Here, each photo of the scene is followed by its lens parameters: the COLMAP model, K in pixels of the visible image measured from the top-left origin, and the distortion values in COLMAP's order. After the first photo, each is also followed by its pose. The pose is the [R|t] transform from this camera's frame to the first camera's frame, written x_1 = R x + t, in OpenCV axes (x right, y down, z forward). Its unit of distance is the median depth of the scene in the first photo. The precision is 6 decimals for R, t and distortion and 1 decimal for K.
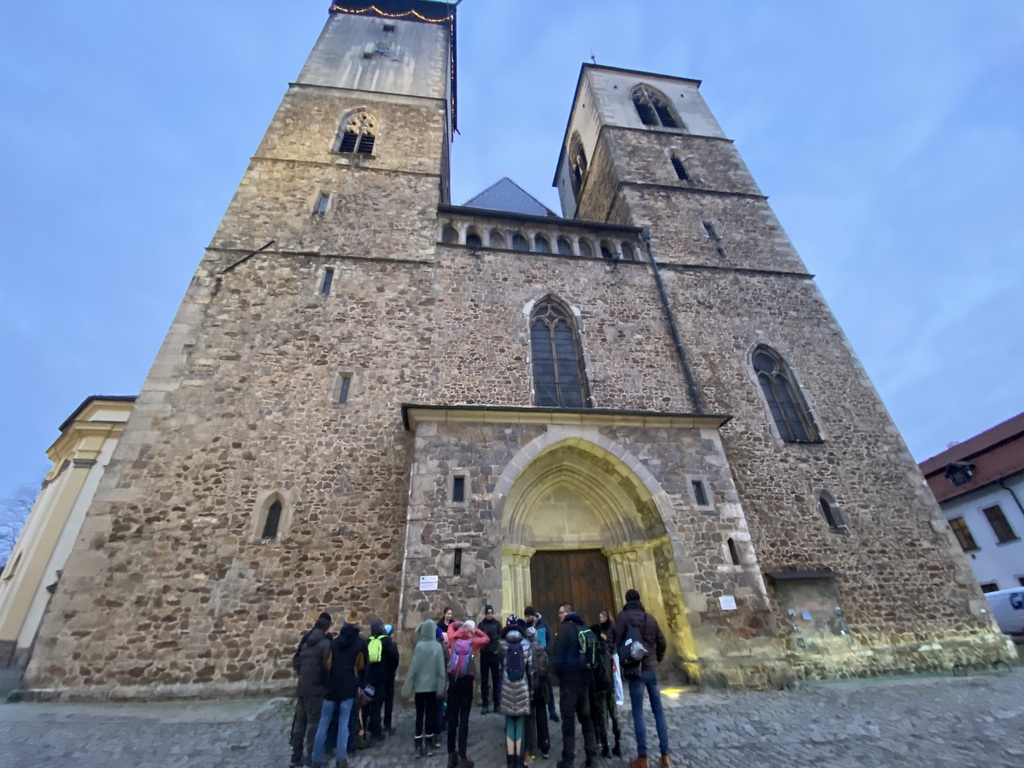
lens RADIAL K [[440.0, 0, 510.4], [0, 440.0, 378.1], [0, 0, 1]] dist [0.005687, -0.010887]
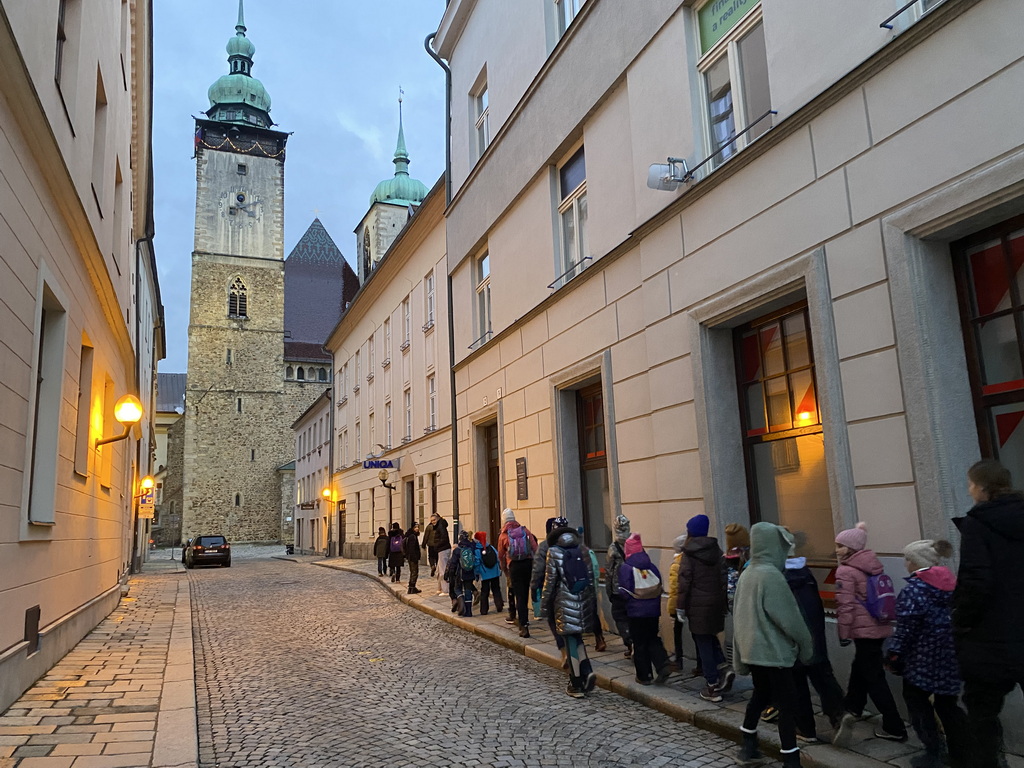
lens RADIAL K [[773.9, 0, 513.8], [0, 773.9, 386.0], [0, 0, 1]] dist [0.033524, -0.029743]
pose [[0.958025, 0.057290, 0.280900, -0.196939], [-0.149611, 0.935730, 0.319414, -2.243592], [-0.244548, -0.348033, 0.905025, -3.797429]]
